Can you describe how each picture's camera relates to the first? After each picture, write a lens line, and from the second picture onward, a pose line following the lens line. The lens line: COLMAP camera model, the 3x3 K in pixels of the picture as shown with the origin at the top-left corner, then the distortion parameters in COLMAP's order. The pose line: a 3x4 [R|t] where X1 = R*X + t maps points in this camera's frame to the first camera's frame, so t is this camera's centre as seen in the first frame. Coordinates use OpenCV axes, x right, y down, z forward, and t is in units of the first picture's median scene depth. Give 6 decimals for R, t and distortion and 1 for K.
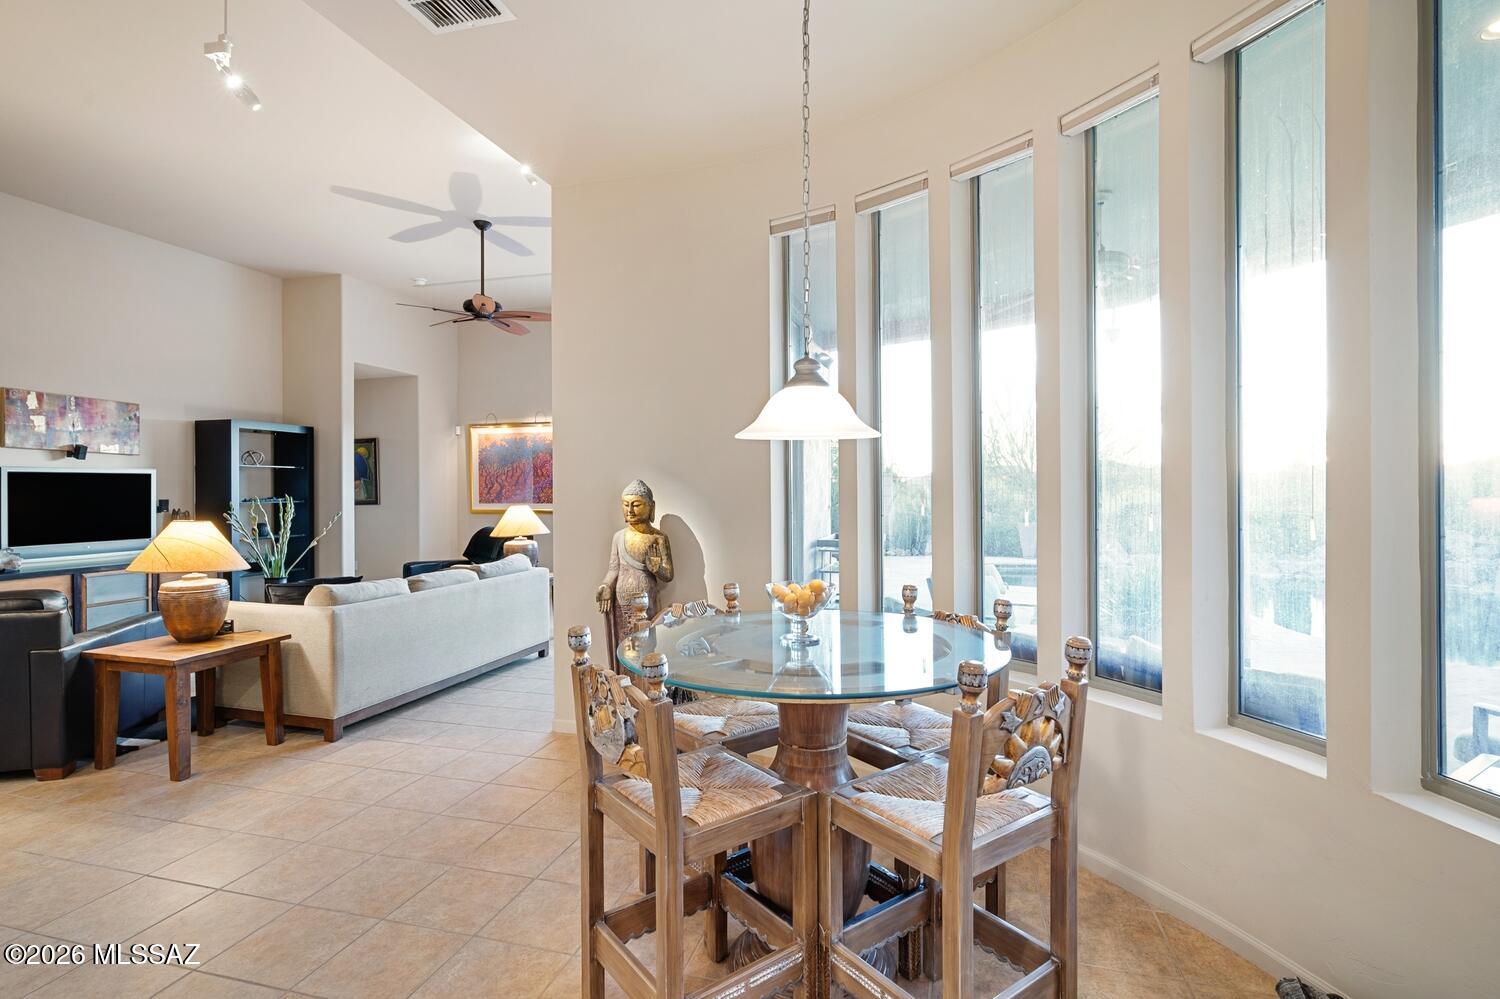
lens RADIAL K [[728.5, 0, 750.5], [0, 728.5, 494.5], [0, 0, 1]] dist [0.002705, -0.001174]
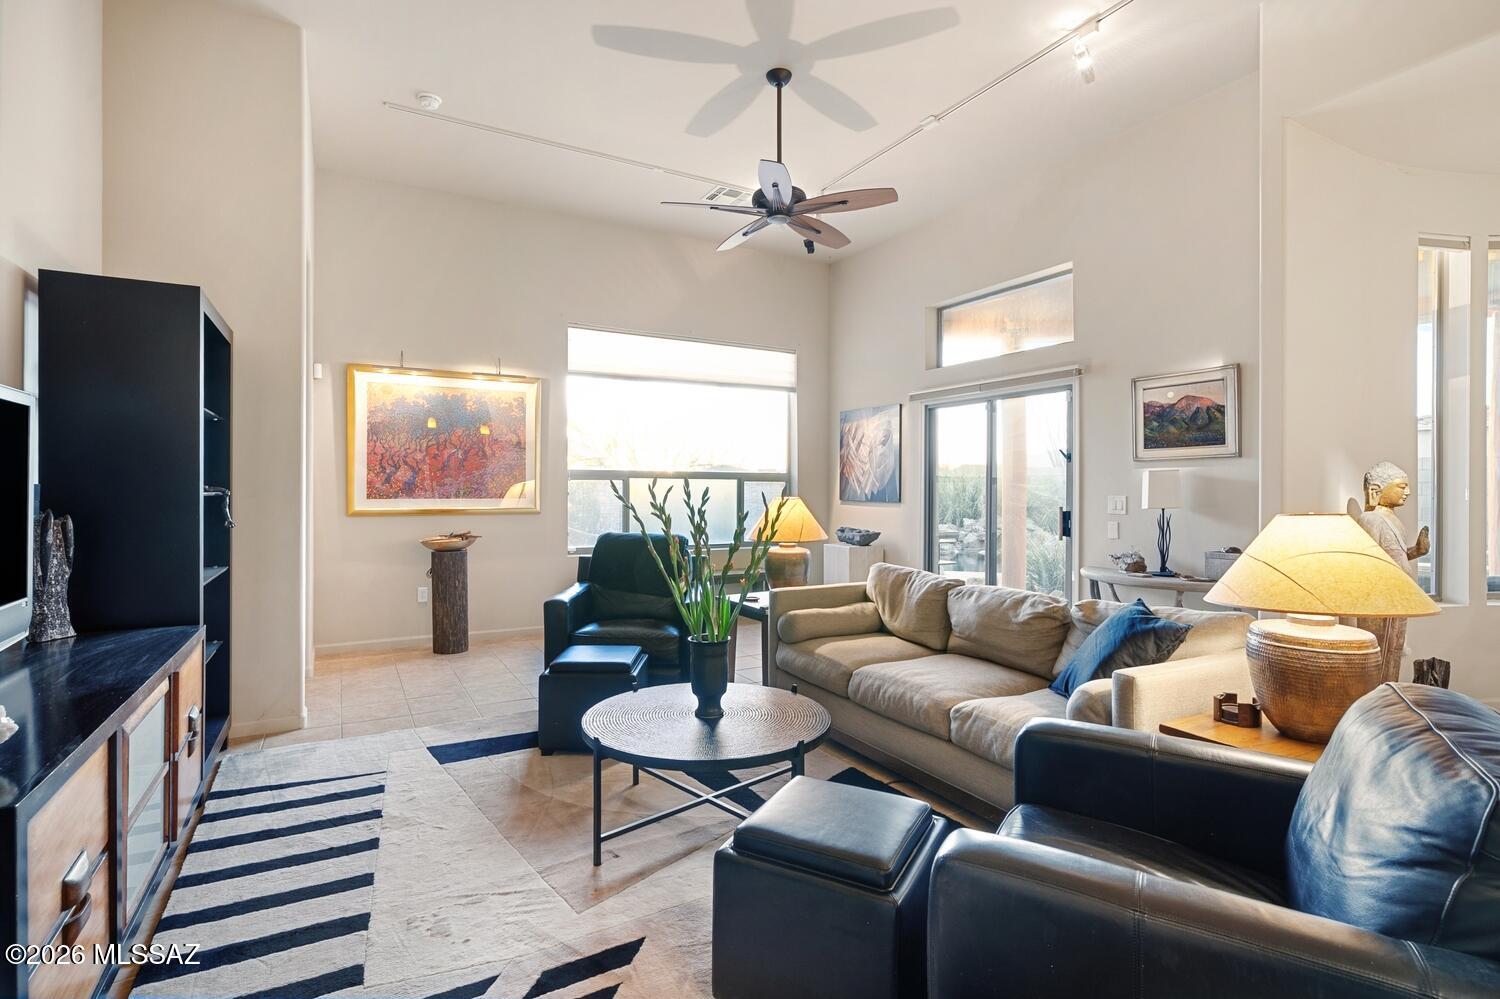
lens RADIAL K [[728.5, 0, 748.4], [0, 728.5, 492.6], [0, 0, 1]] dist [0.002705, -0.001174]
pose [[0.707115, 0.002192, 0.707095, -0.576399], [-0.003340, 0.999994, 0.000240, 0.005540], [-0.707090, -0.002532, 0.707119, 0.368485]]
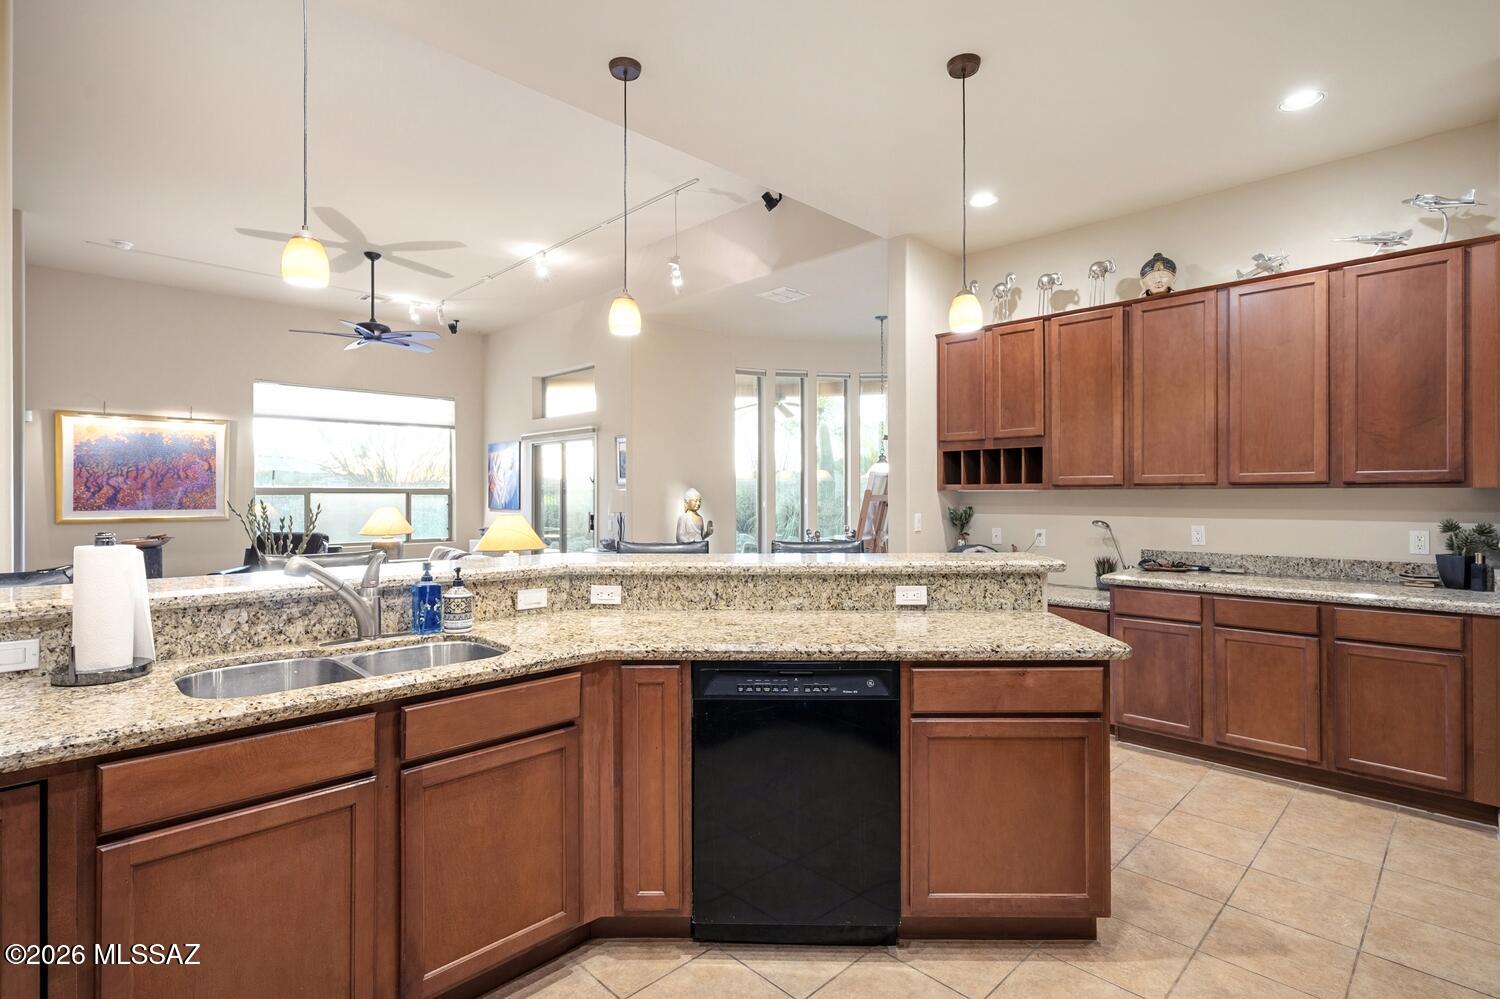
lens RADIAL K [[728.5, 0, 752.2], [0, 728.5, 499.3], [0, 0, 1]] dist [0.002705, -0.001174]
pose [[0.494807, -0.002315, 0.869000, -0.702816], [0.001787, 0.999997, 0.001647, -0.000866], [-0.869001, 0.000738, 0.494810, -0.032990]]
